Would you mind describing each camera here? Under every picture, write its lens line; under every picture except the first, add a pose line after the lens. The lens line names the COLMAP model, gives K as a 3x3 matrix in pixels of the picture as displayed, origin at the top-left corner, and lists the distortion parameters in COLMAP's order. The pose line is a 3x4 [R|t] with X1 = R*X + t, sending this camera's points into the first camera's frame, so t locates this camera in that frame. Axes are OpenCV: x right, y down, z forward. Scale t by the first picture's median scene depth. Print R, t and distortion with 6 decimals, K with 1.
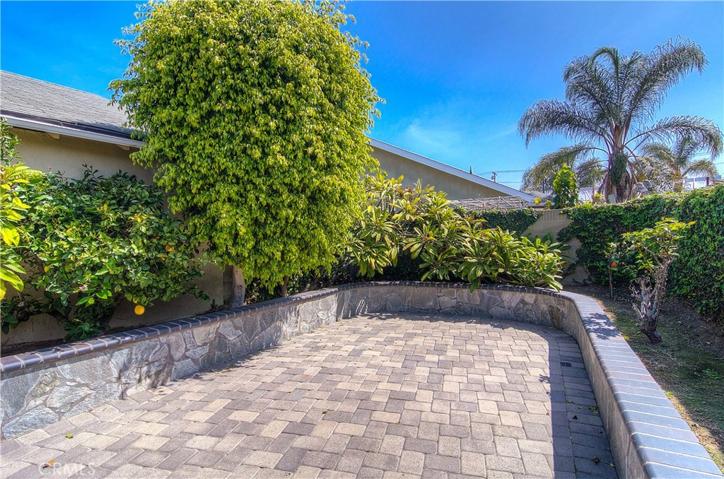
lens RADIAL K [[346.8, 0, 362.5], [0, 346.8, 235.6], [0, 0, 1]] dist [0.003284, 0.000359]
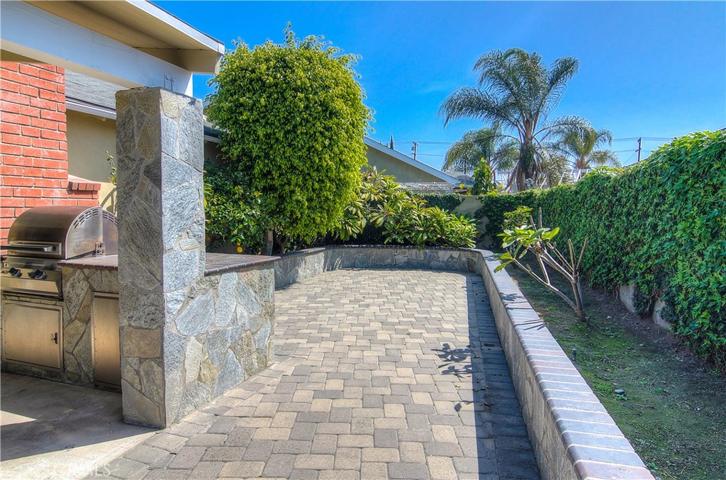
lens RADIAL K [[366.3, 0, 375.8], [0, 366.3, 227.7], [0, 0, 1]] dist [0.000094, -0.000001]
pose [[0.969147, 0.022487, 0.245456, -0.221658], [-0.033333, 0.998639, 0.040119, 0.009903], [-0.244220, -0.047063, 0.968577, -0.403189]]
